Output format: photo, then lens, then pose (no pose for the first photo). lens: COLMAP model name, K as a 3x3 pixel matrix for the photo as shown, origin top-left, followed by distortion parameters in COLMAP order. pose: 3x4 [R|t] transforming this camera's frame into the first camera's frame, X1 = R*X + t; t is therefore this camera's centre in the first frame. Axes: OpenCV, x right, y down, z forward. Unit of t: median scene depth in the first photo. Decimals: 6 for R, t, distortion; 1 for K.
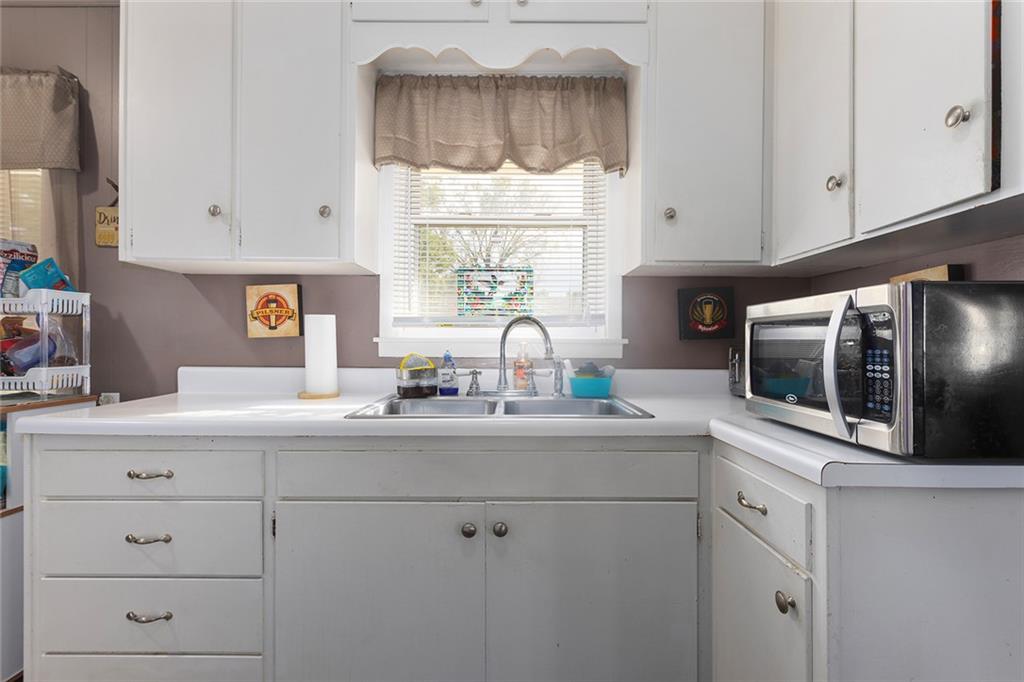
lens RADIAL K [[491.1, 0, 511.8], [0, 491.1, 330.4], [0, 0, 1]] dist [0.001426, 0.000407]
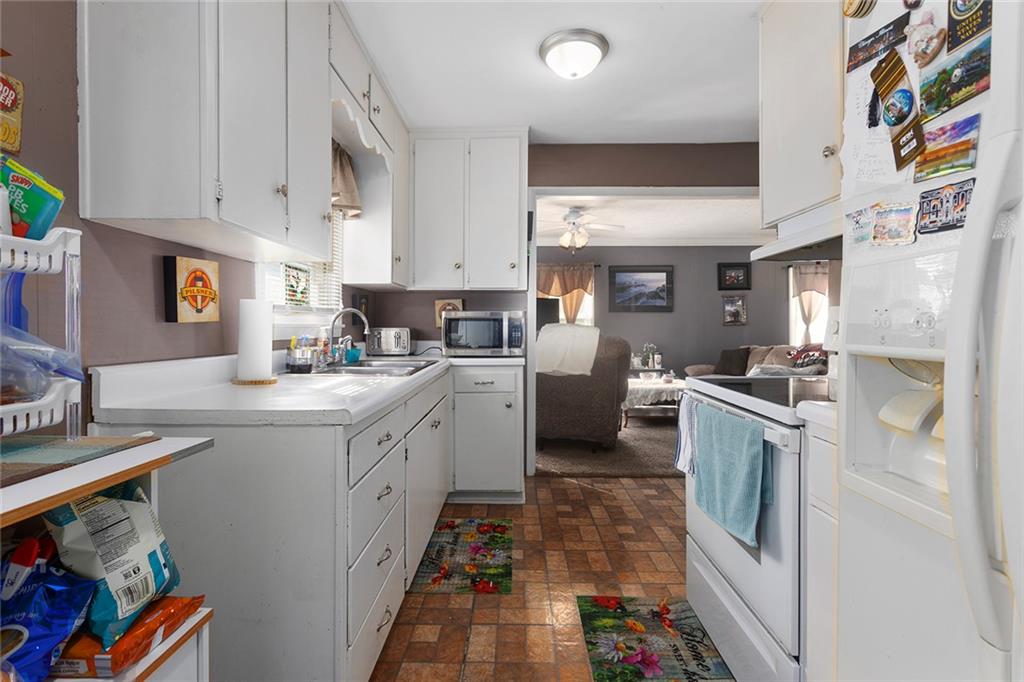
lens RADIAL K [[491.1, 0, 511.8], [0, 491.1, 330.4], [0, 0, 1]] dist [0.001426, 0.000407]
pose [[0.014577, -0.010555, 0.999838, -1.320630], [-0.026417, 0.999591, 0.010937, 0.005134], [-0.999545, -0.026572, 0.014293, 0.452004]]
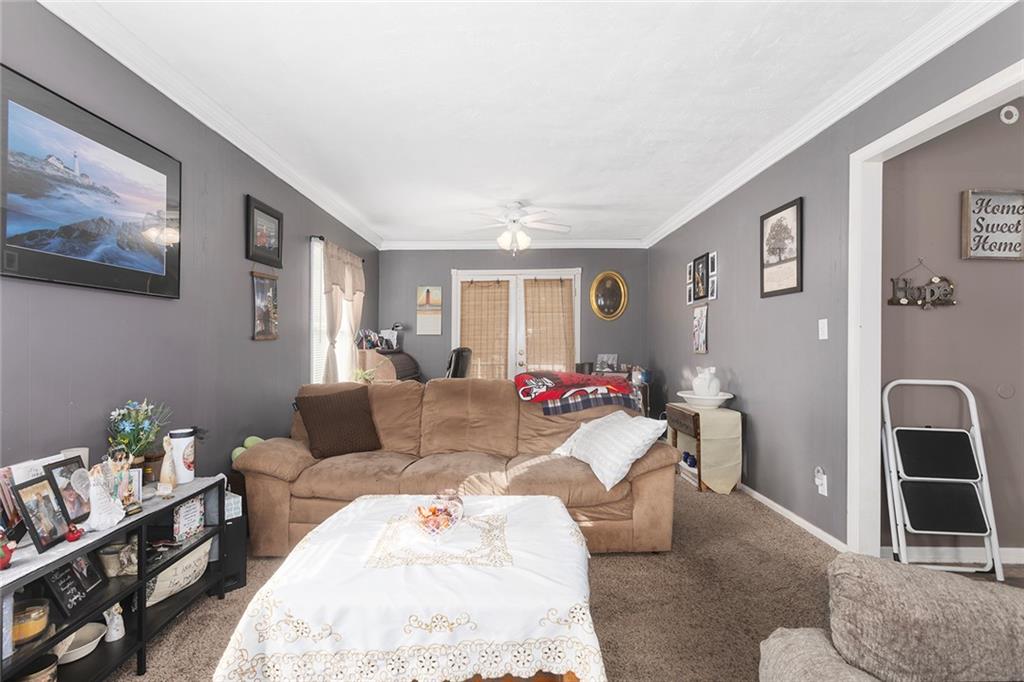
lens RADIAL K [[491.1, 0, 511.8], [0, 491.1, 330.4], [0, 0, 1]] dist [0.001426, 0.000407]
pose [[-0.999815, -0.013070, -0.014140, 1.603295], [-0.012316, 0.998563, -0.052160, 0.006586], [0.014802, -0.051976, -0.998539, 0.537522]]
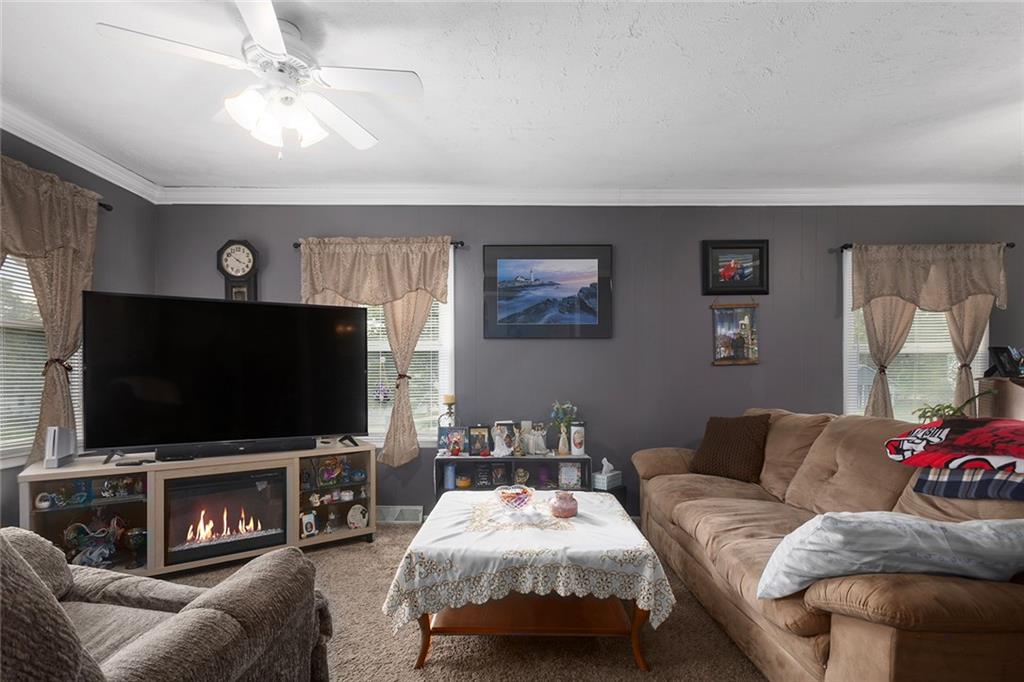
lens RADIAL K [[509.8, 0, 511.4], [0, 509.8, 369.2], [0, 0, 1]] dist [0.002295, 0.000547]
pose [[-0.003948, -0.007781, 0.999962, 0.513453], [-0.028606, 0.999561, 0.007665, -0.014226], [-0.999583, -0.028574, -0.004169, -0.331731]]
